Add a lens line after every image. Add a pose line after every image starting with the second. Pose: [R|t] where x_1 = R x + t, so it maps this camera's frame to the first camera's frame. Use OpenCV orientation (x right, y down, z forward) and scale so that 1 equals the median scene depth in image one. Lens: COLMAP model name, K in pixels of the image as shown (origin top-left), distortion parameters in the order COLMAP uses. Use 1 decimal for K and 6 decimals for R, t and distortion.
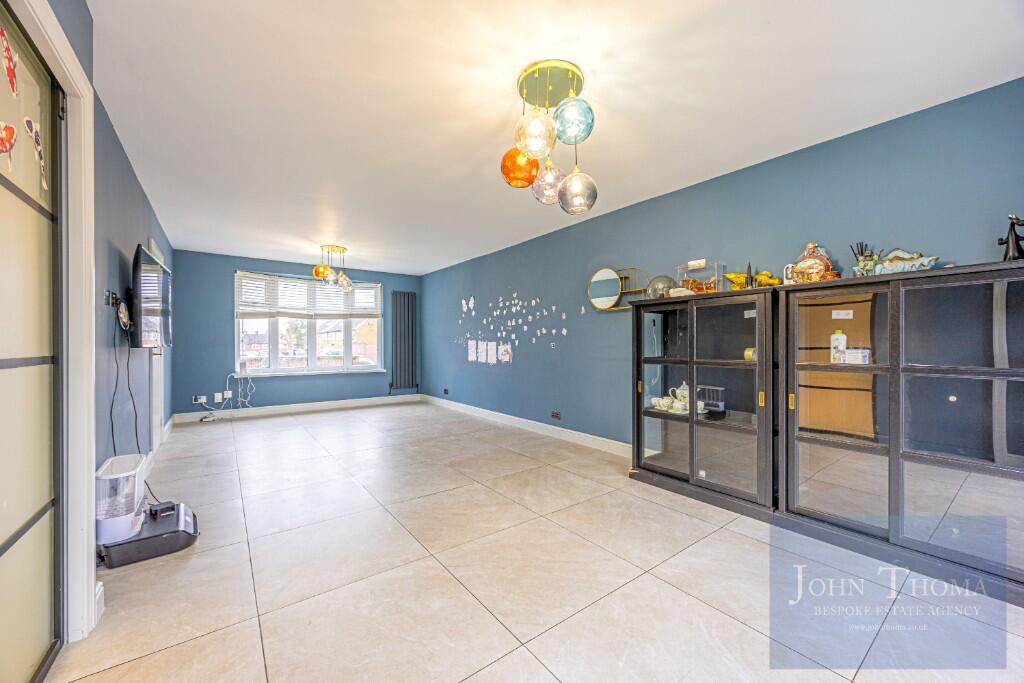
lens RADIAL K [[389.6, 0, 515.0], [0, 389.6, 345.6], [0, 0, 1]] dist [0.001120, 0.000070]
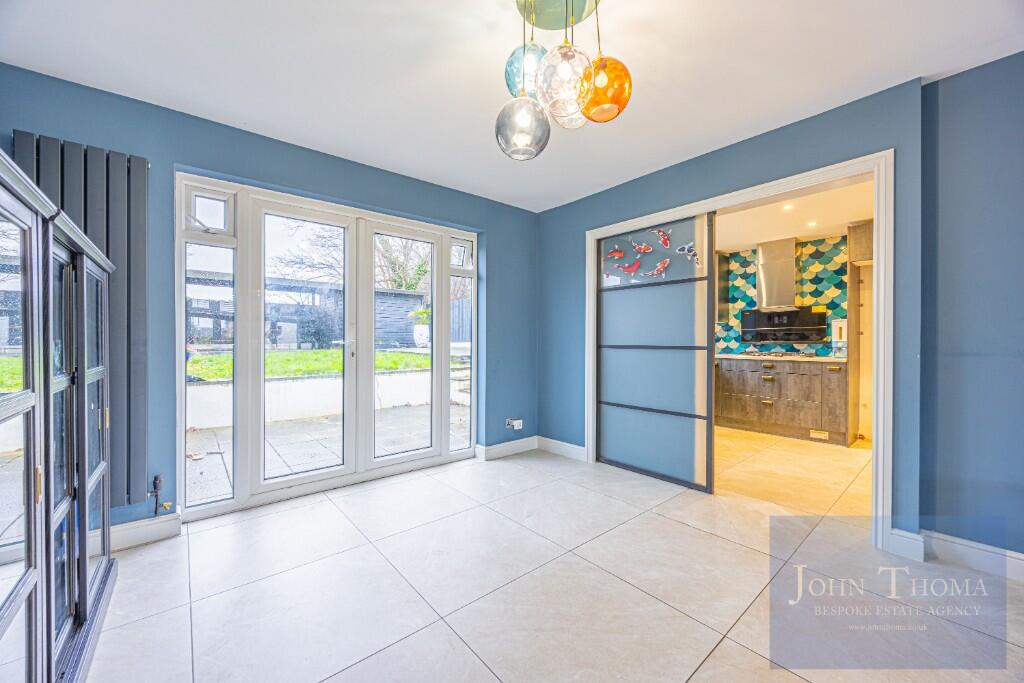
lens RADIAL K [[389.6, 0, 510.8], [0, 389.6, 341.8], [0, 0, 1]] dist [0.001120, 0.000070]
pose [[-0.997799, 0.004277, -0.066179, 0.291521], [0.004147, 0.999989, 0.002102, -0.009936], [0.066187, 0.001823, -0.997806, 2.147496]]
